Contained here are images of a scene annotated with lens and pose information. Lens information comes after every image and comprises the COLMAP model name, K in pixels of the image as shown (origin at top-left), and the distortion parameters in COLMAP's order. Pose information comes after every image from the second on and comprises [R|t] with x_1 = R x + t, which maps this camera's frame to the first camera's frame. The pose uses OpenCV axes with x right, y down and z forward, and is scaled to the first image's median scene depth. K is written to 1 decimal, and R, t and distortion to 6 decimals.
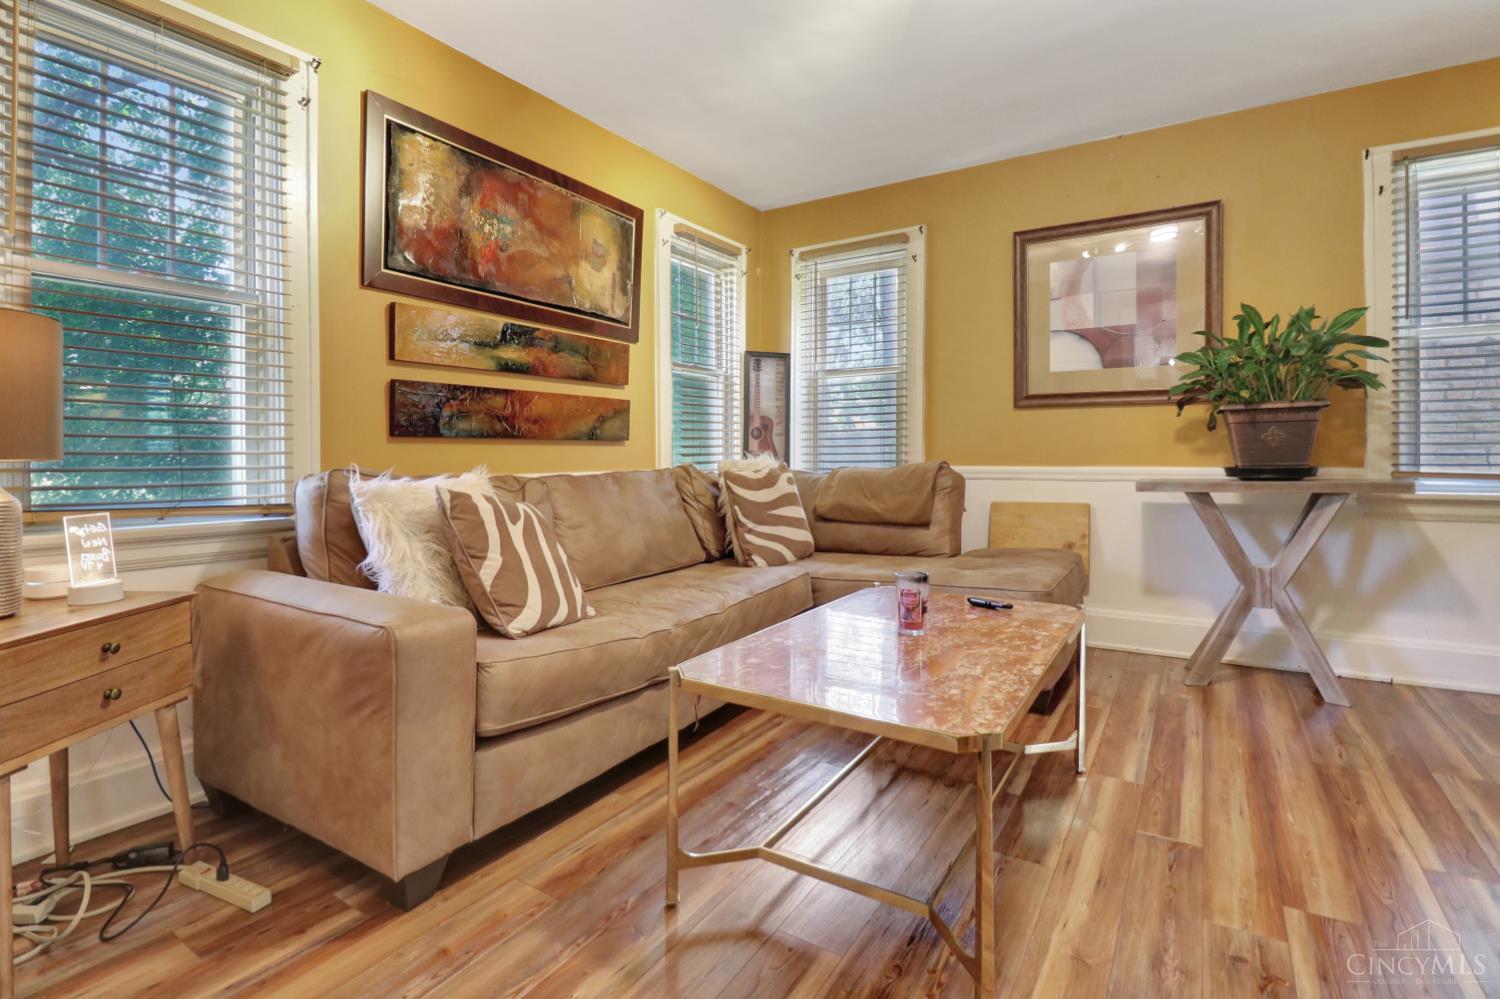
lens RADIAL K [[708.5, 0, 748.4], [0, 708.5, 460.2], [0, 0, 1]] dist [0.000884, -0.012873]
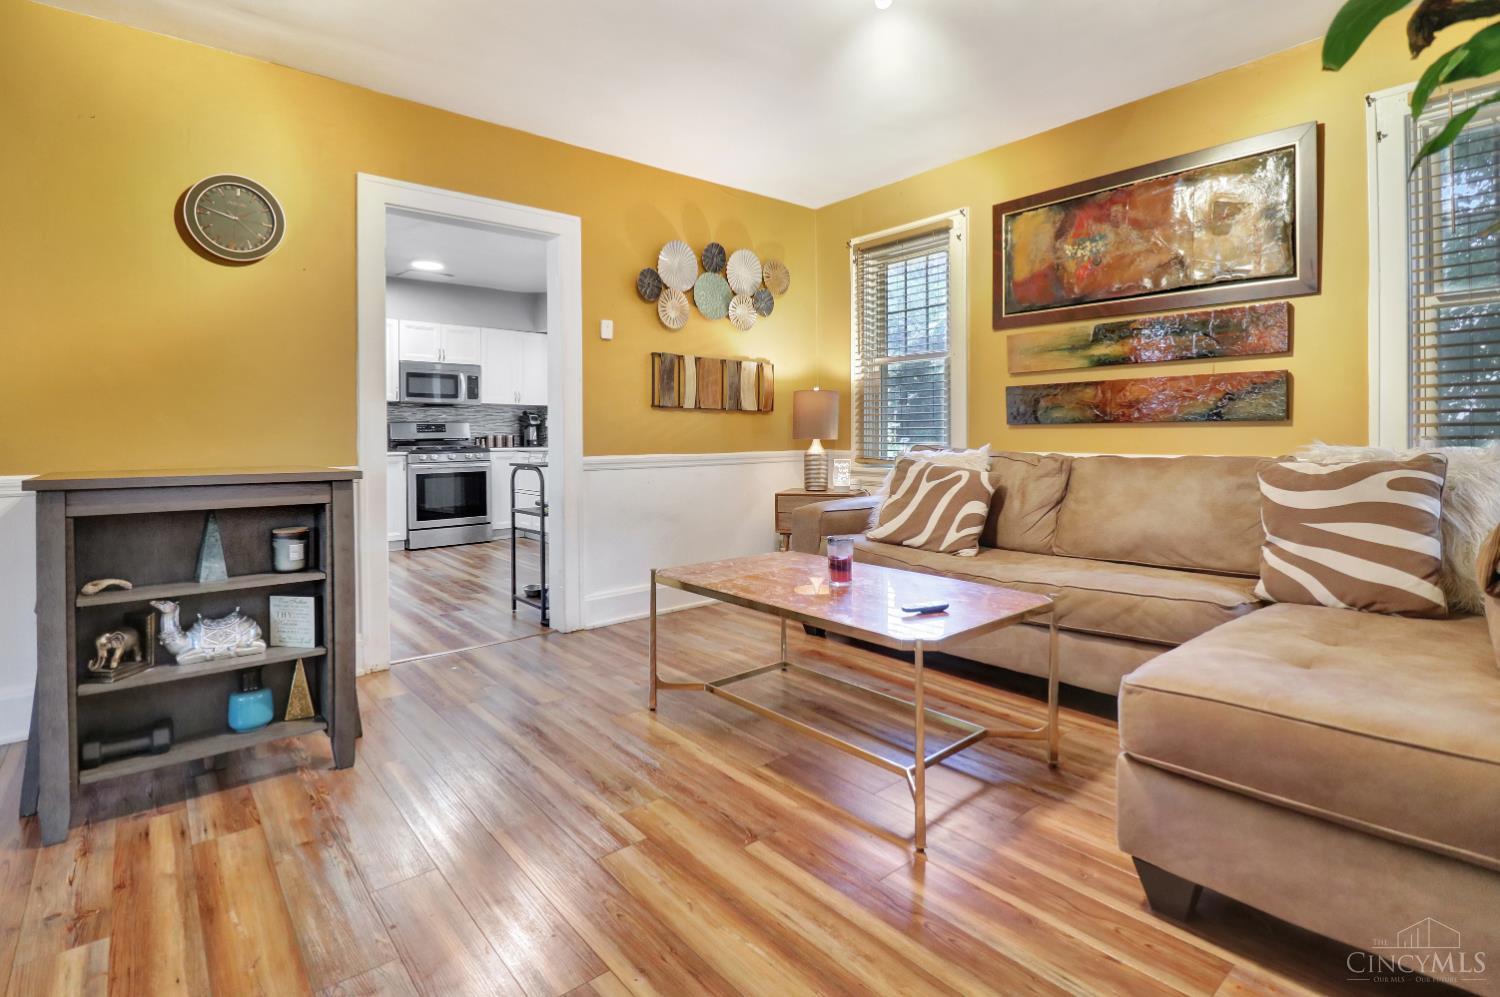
lens RADIAL K [[723.5, 0, 744.6], [0, 723.5, 439.6], [0, 0, 1]] dist [-0.020505, -0.000408]
pose [[-0.300677, 0.013199, -0.953635, 0.842681], [-0.000606, 0.999901, 0.014030, -0.017021], [0.953726, 0.004796, -0.300639, 0.690136]]
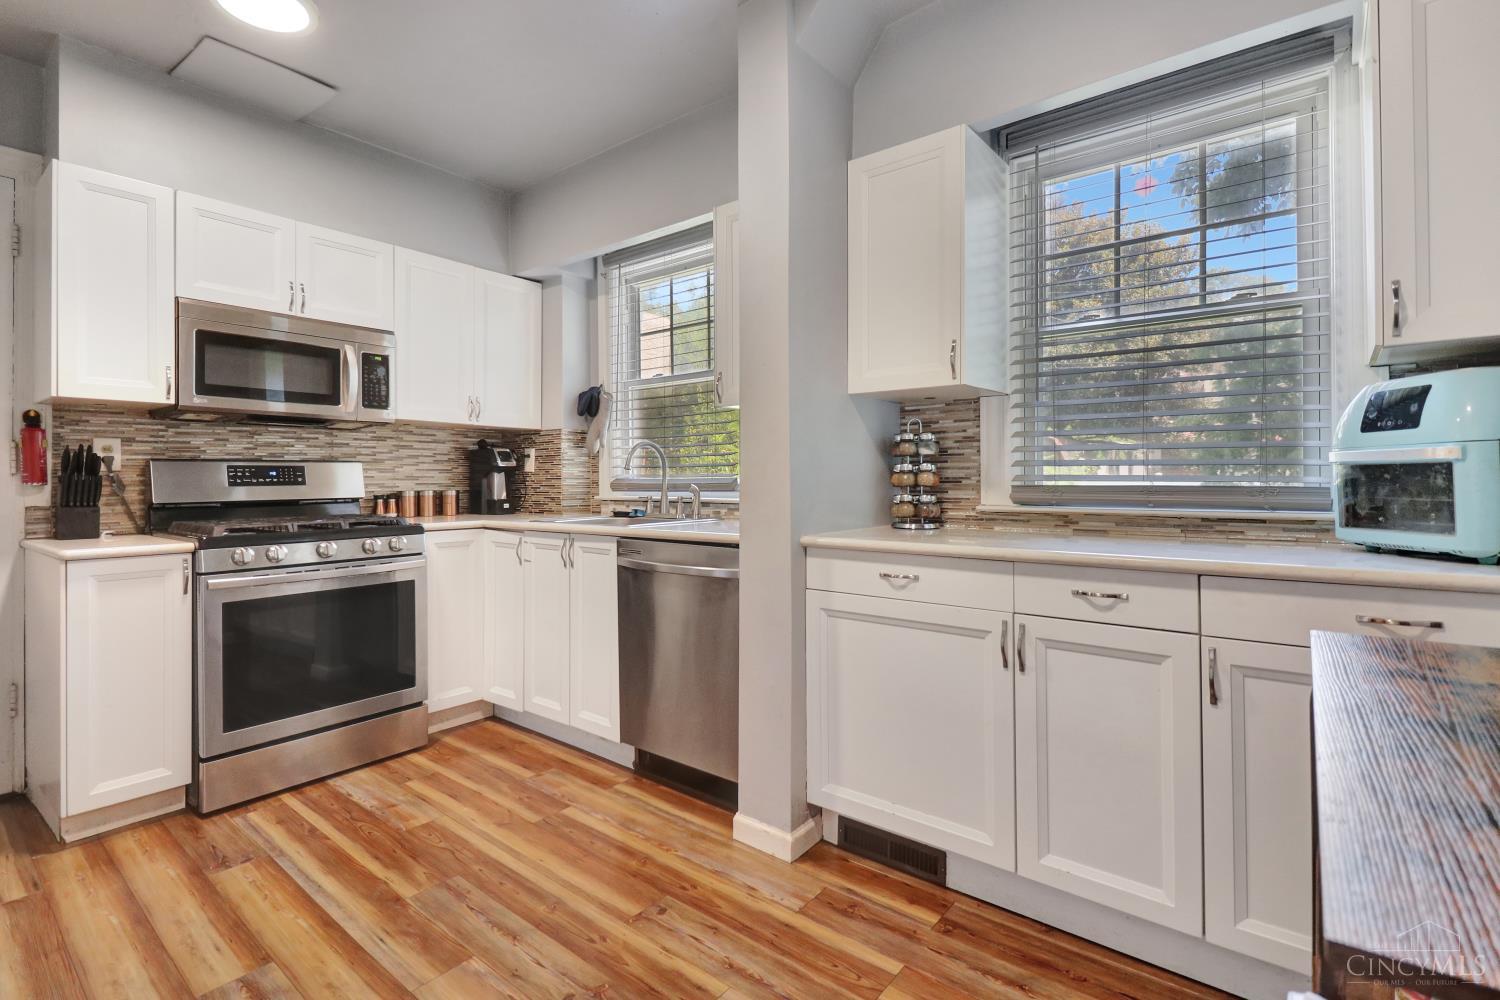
lens RADIAL K [[695.8, 0, 731.8], [0, 695.8, 475.3], [0, 0, 1]] dist [0.007986, -0.010729]
pose [[-0.115424, 0.003222, -0.993311, -0.175215], [-0.006246, 0.999973, 0.003969, -0.027530], [0.993297, 0.006662, -0.115400, -0.211344]]
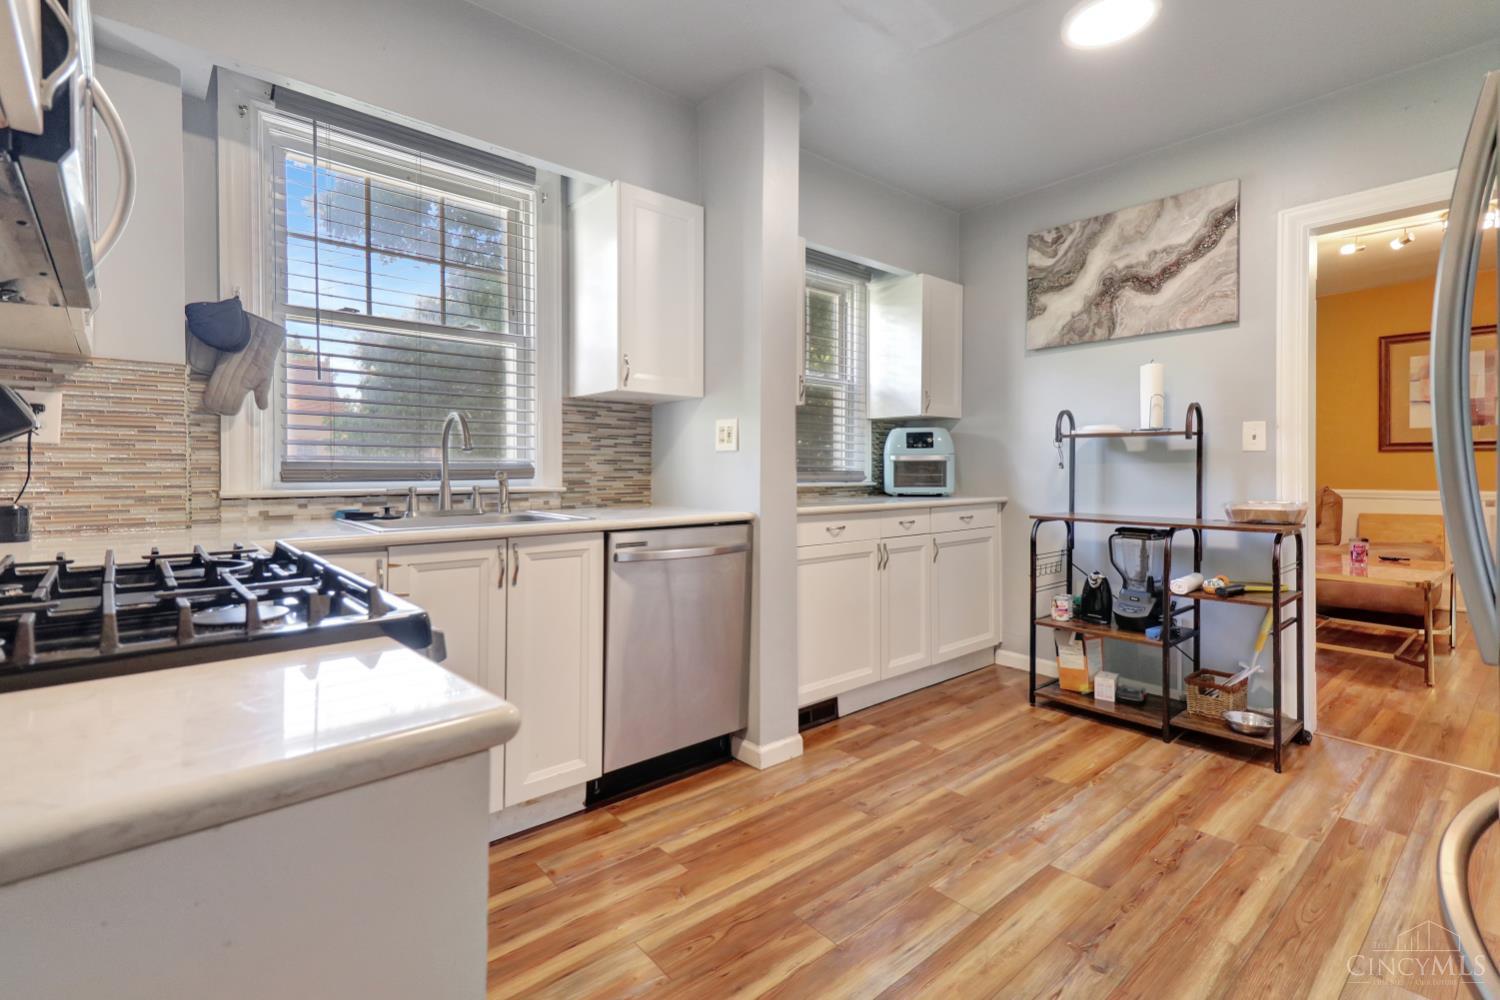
lens RADIAL K [[691.7, 0, 724.9], [0, 691.7, 476.9], [0, 0, 1]] dist [0.035472, -0.028864]
pose [[0.955491, 0.004239, -0.294991, -0.635586], [-0.006368, 0.999960, -0.006257, -0.001142], [0.294953, 0.007857, 0.955480, -1.022039]]
